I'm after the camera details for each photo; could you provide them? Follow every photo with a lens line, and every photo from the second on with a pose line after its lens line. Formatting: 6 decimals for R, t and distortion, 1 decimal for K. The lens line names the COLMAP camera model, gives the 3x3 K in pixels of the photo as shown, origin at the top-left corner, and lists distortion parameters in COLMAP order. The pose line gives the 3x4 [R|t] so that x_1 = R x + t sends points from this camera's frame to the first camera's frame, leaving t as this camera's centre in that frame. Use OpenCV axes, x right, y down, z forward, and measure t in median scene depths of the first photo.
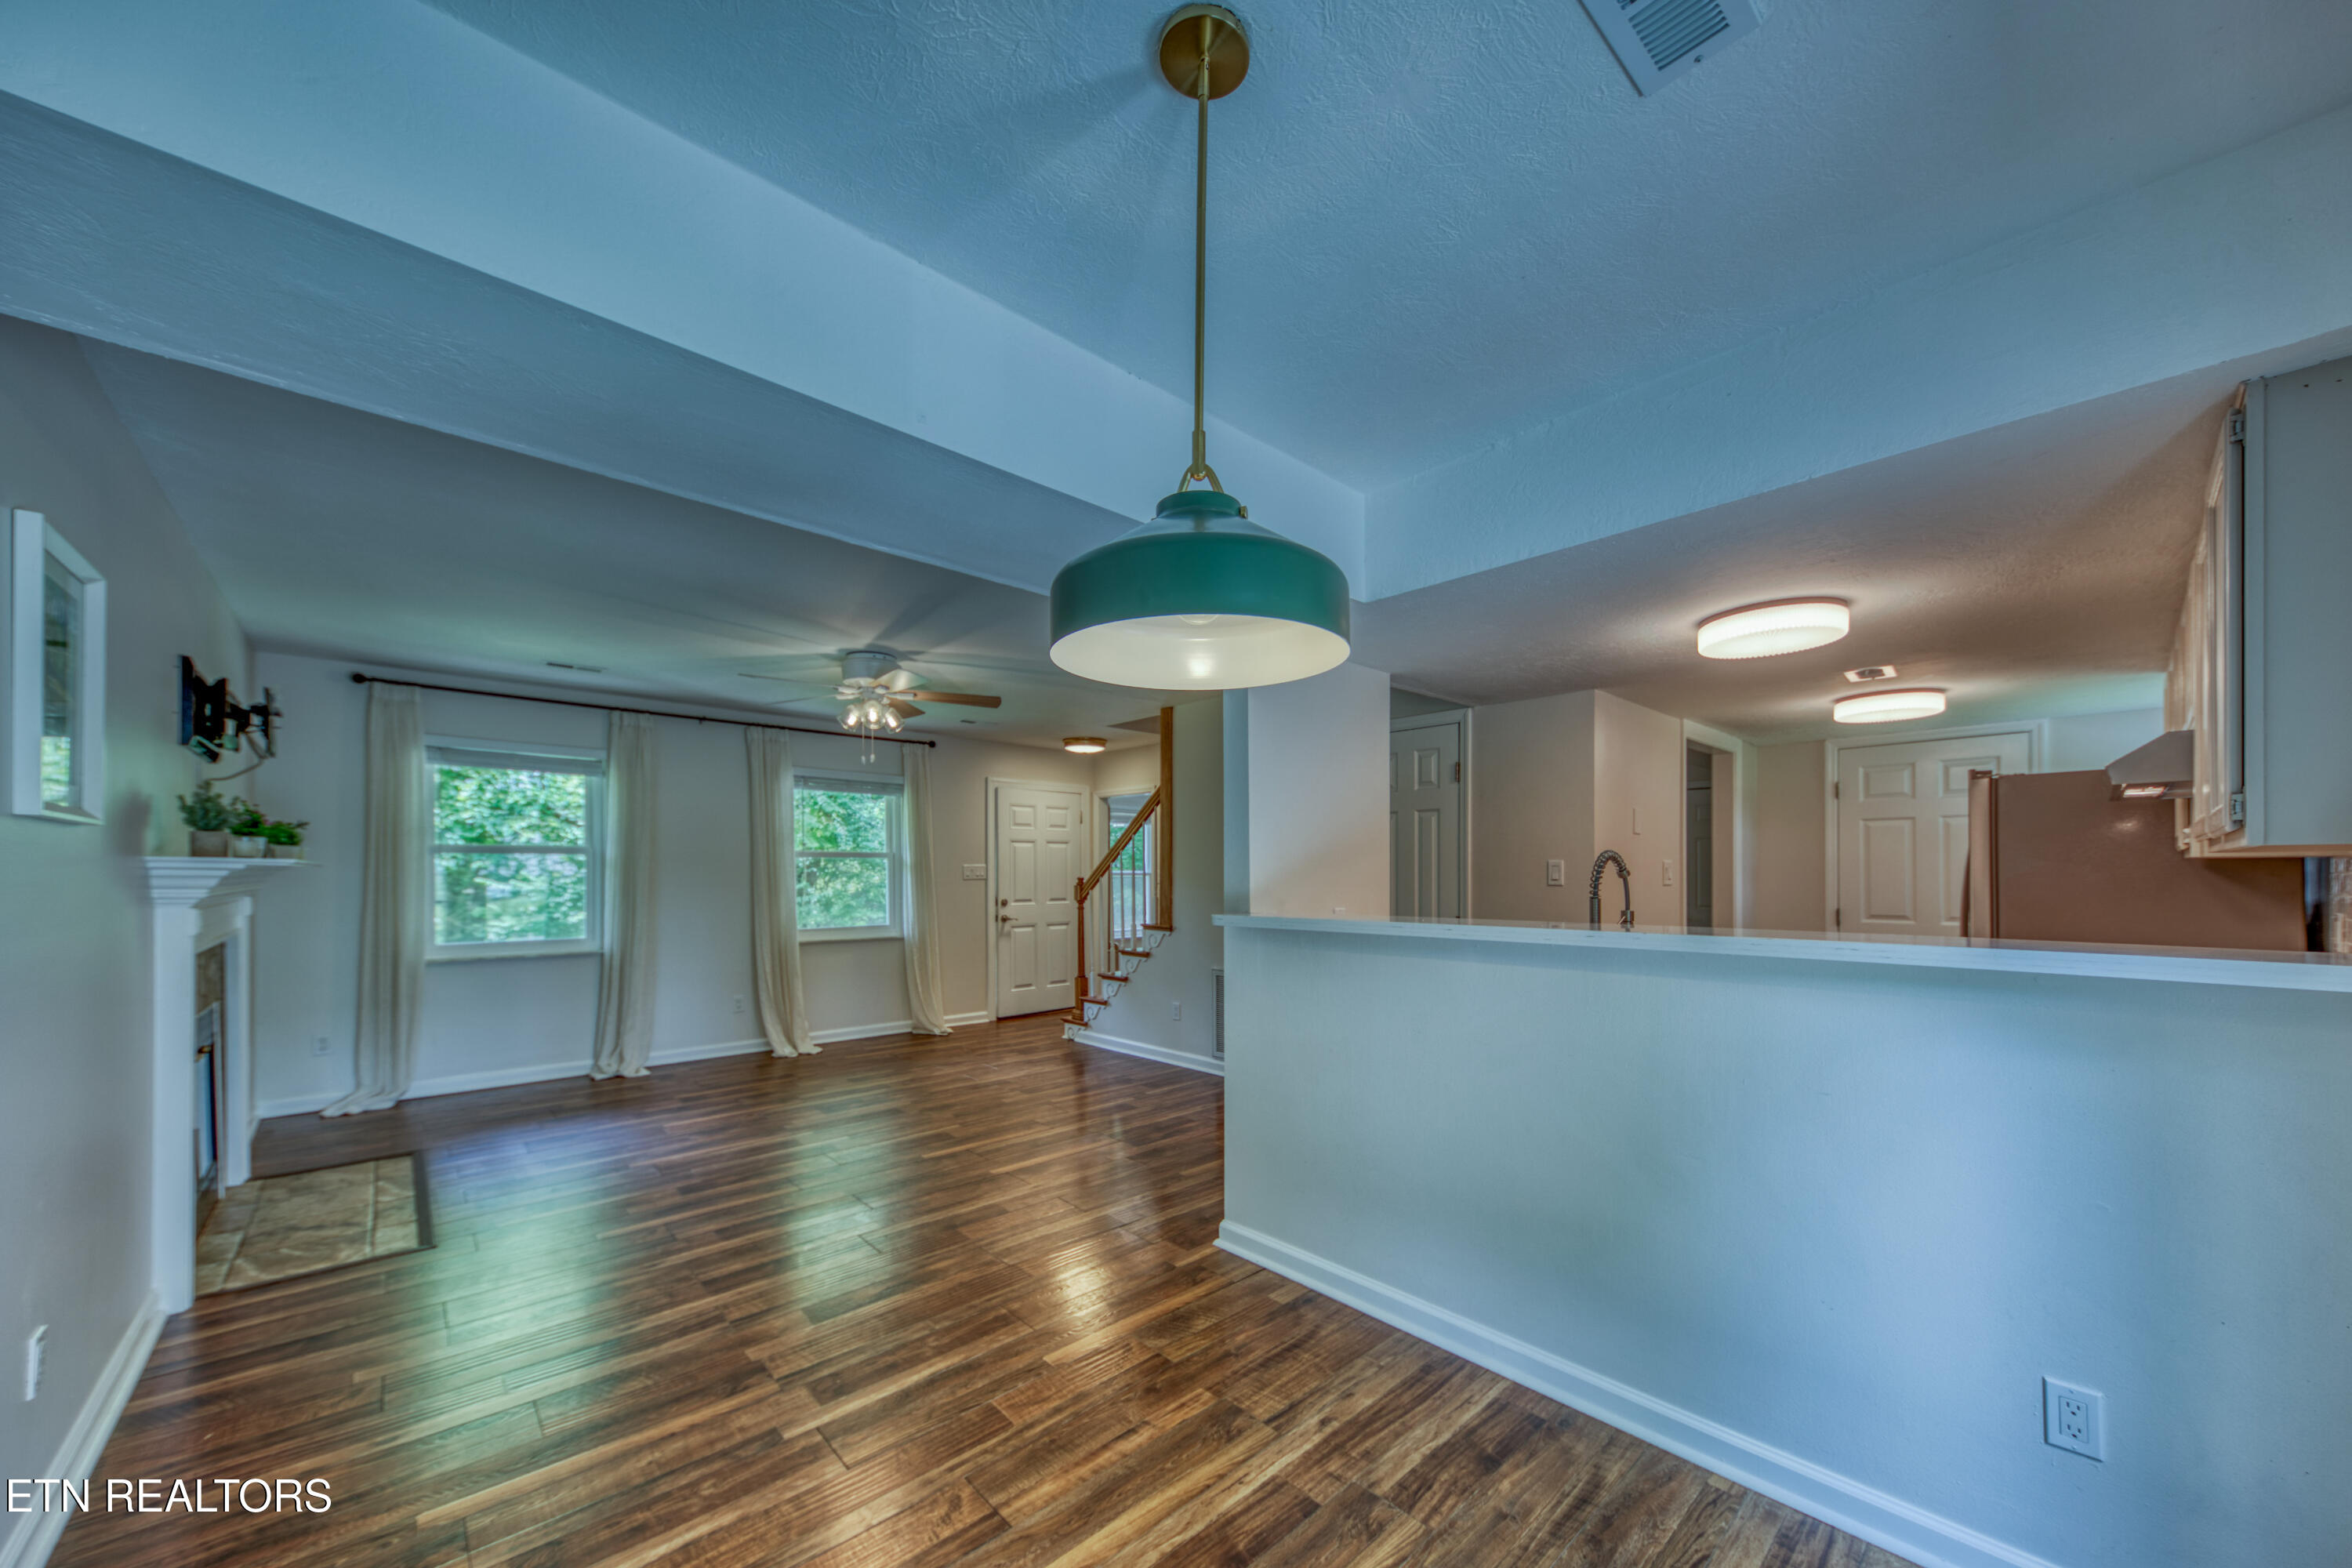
lens RADIAL K [[831.1, 0, 1170.9], [0, 831.1, 880.6], [0, 0, 1]] dist [0.008887, -0.002663]
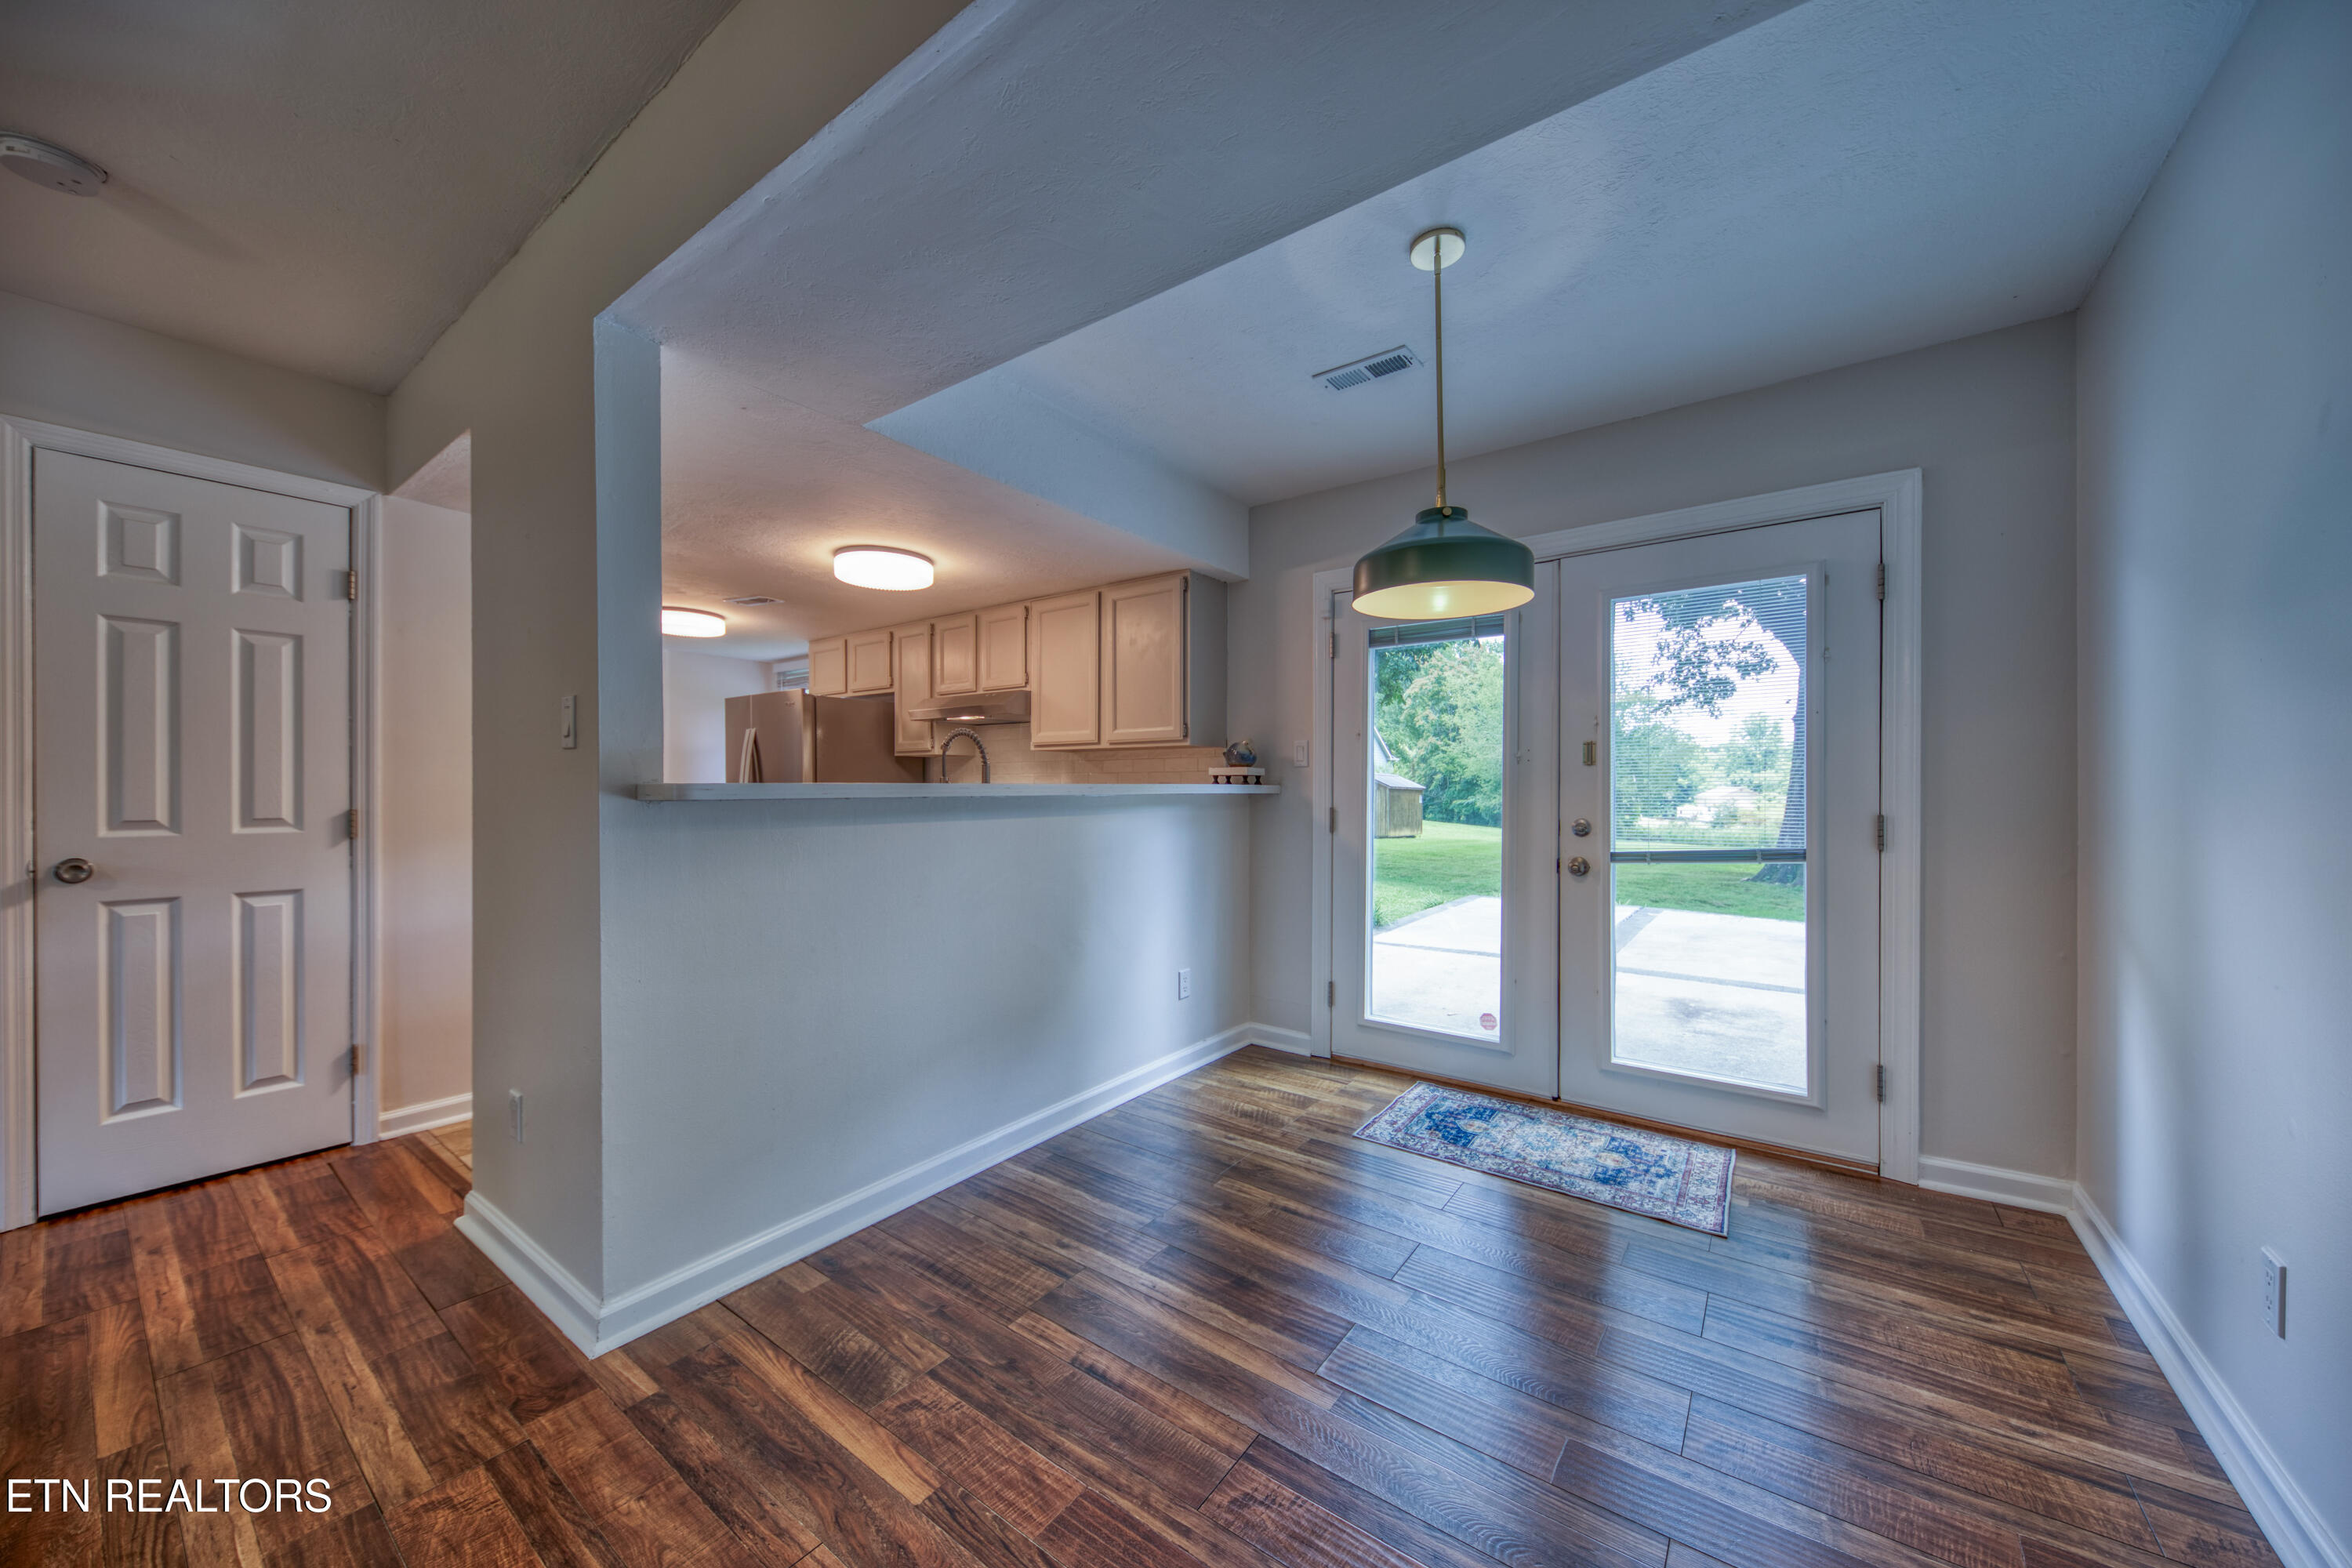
lens RADIAL K [[831.1, 0, 1185.4], [0, 831.1, 786.2], [0, 0, 1]] dist [0.008887, -0.002663]
pose [[-0.196858, -0.002992, 0.980427, -0.869395], [0.001496, 0.999993, 0.003352, 0.051947], [-0.980431, 0.002127, -0.196853, 1.024387]]
